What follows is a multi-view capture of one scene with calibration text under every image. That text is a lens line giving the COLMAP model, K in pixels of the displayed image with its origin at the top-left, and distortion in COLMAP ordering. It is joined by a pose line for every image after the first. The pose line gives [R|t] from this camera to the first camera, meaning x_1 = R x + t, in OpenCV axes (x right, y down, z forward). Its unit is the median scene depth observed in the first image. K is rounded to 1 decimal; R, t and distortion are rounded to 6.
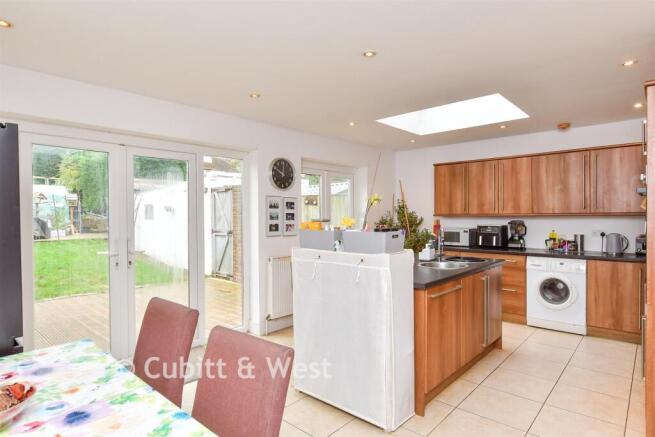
lens RADIAL K [[367.1, 0, 328.8], [0, 367.1, 221.9], [0, 0, 1]] dist [-0.004629, -0.003001]
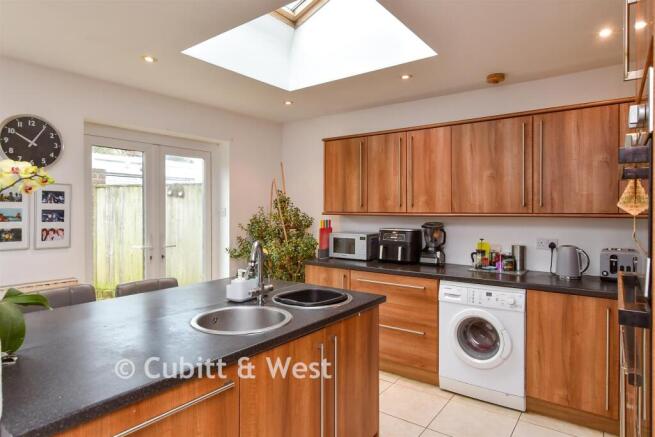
lens RADIAL K [[389.2, 0, 326.1], [0, 389.2, 213.0], [0, 0, 1]] dist [-0.008561, 0.003431]
pose [[0.995573, 0.005873, 0.093803, 0.278692], [-0.005321, 0.999967, -0.006139, -0.017701], [-0.093835, 0.005613, 0.995572, 0.344205]]
